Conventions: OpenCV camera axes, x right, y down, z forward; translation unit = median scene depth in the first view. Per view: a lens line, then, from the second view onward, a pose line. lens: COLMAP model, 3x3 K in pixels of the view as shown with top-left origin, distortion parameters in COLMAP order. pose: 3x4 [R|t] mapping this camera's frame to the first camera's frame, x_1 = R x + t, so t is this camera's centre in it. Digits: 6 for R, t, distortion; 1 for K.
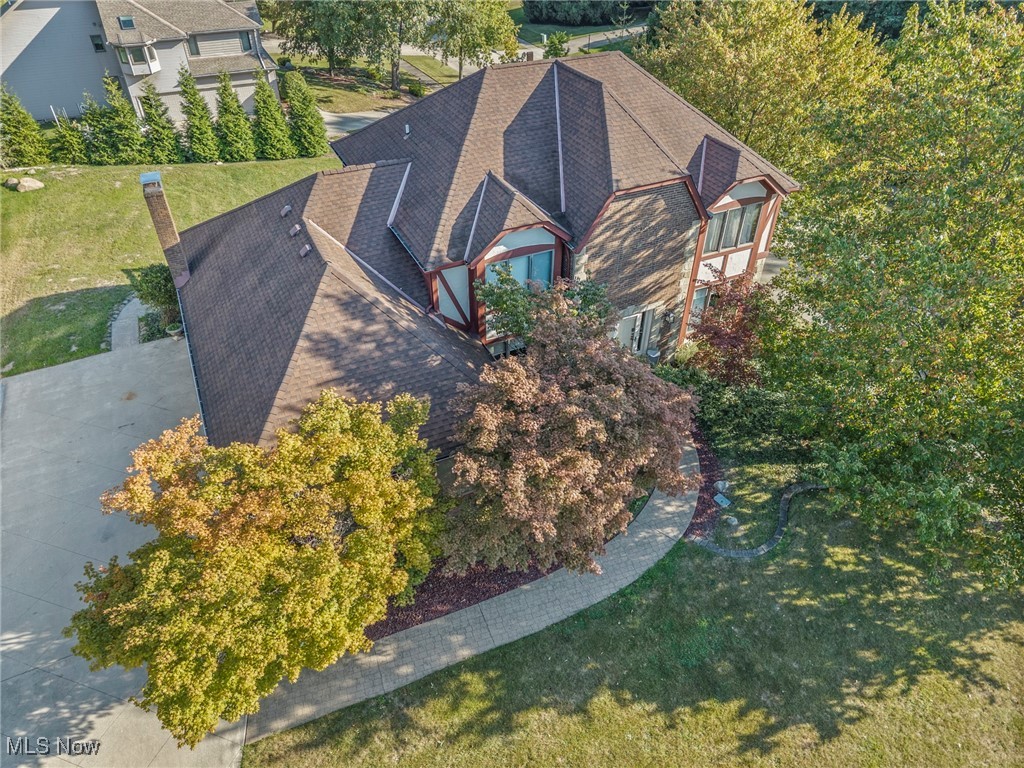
lens RADIAL K [[704.1, 0, 512.0], [0, 704.1, 384.0], [0, 0, 1]] dist [-0.000815, -0.000292]
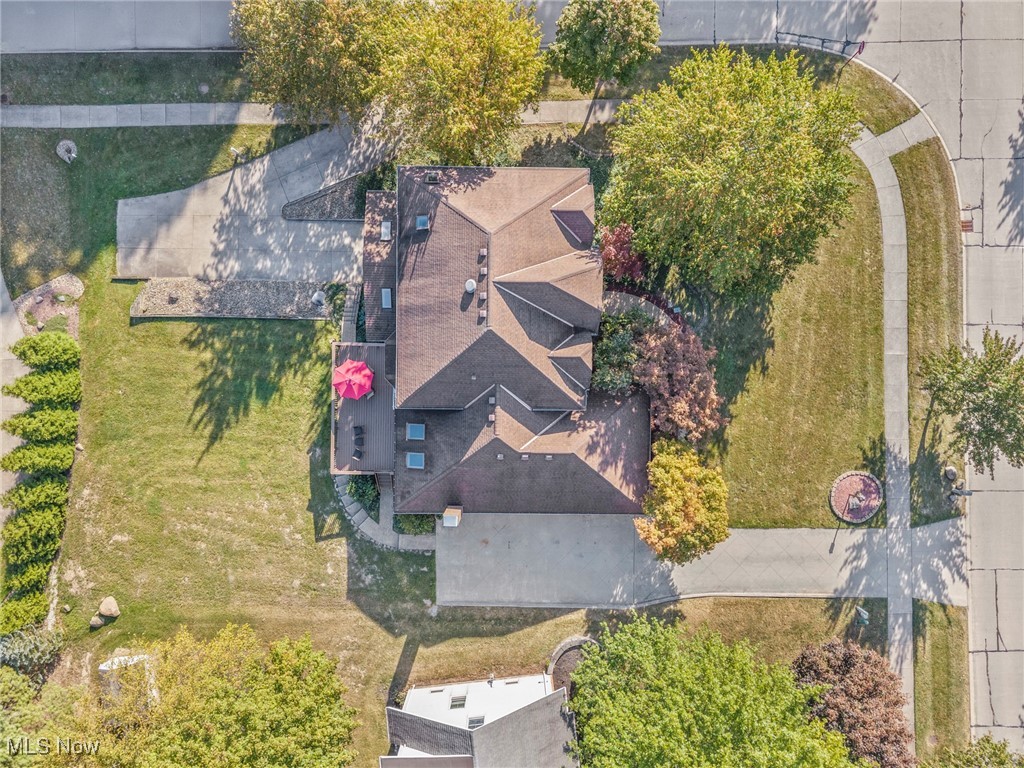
lens RADIAL K [[676.1, 0, 512.0], [0, 676.1, 384.0], [0, 0, 1]] dist [0.000528, 0.000123]
pose [[0.445595, -0.895166, -0.011105, -0.132465], [0.559155, 0.268606, 0.784344, -1.962723], [-0.699135, -0.355709, 0.620226, -0.049631]]
